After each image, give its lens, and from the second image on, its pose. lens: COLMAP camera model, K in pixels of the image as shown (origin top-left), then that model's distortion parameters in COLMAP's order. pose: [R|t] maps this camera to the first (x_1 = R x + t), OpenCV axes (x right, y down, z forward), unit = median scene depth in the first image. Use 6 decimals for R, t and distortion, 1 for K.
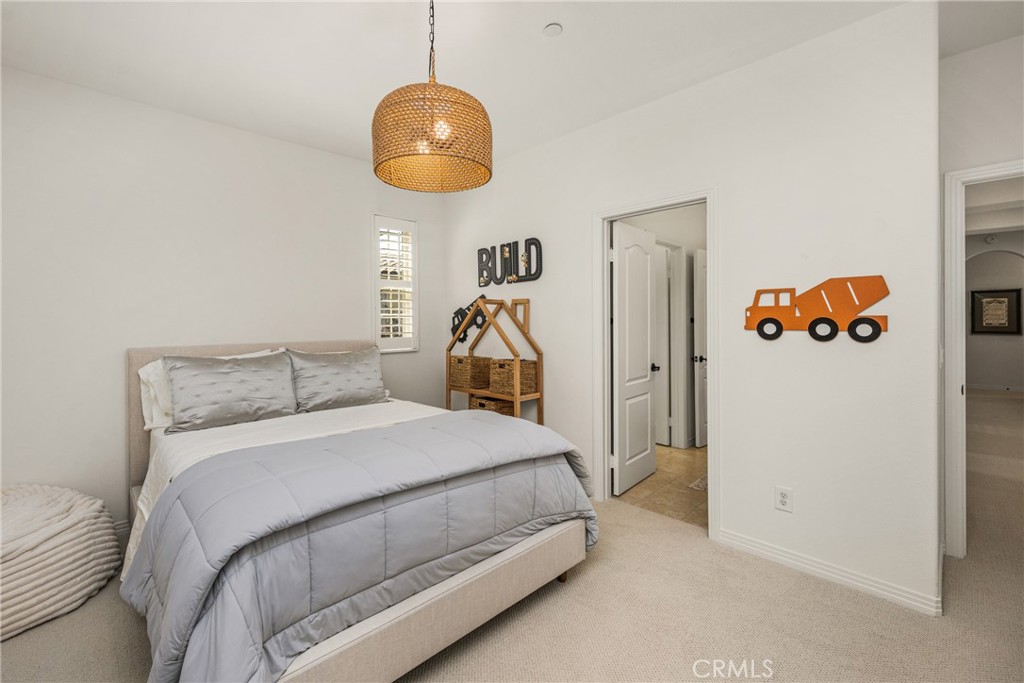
lens RADIAL K [[411.2, 0, 508.7], [0, 411.2, 331.0], [0, 0, 1]] dist [0.000732, -0.000134]
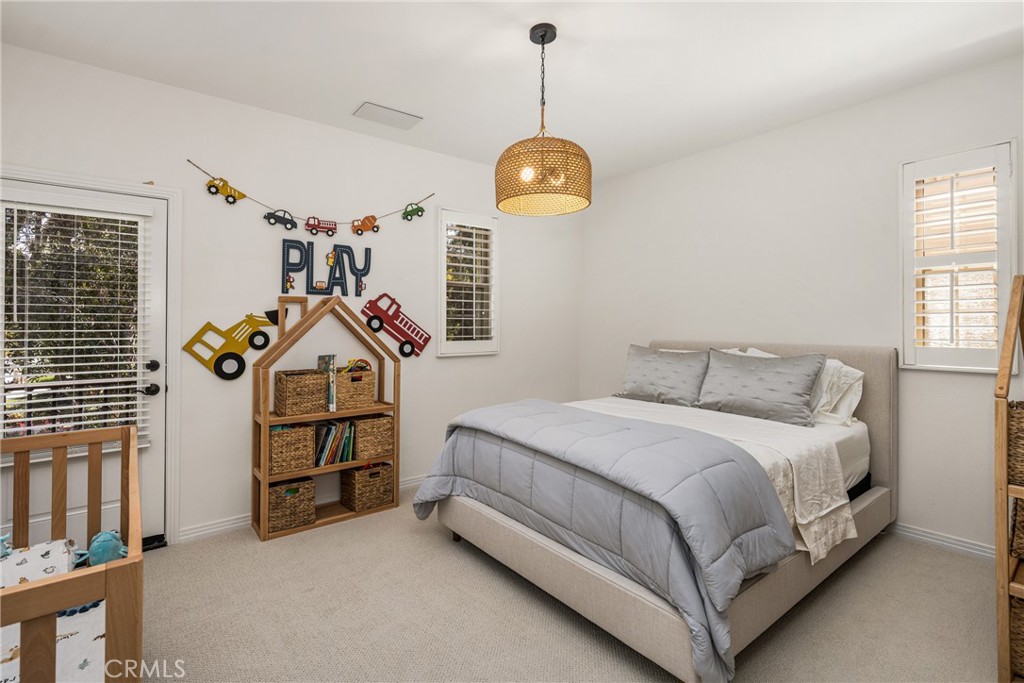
lens RADIAL K [[460.4, 0, 495.6], [0, 460.4, 322.3], [0, 0, 1]] dist [0.000077, -0.000980]
pose [[-0.072707, 0.004839, -0.997342, 1.047098], [-0.021082, 0.999757, 0.006388, -0.026361], [0.997131, 0.021490, -0.072587, 0.820956]]
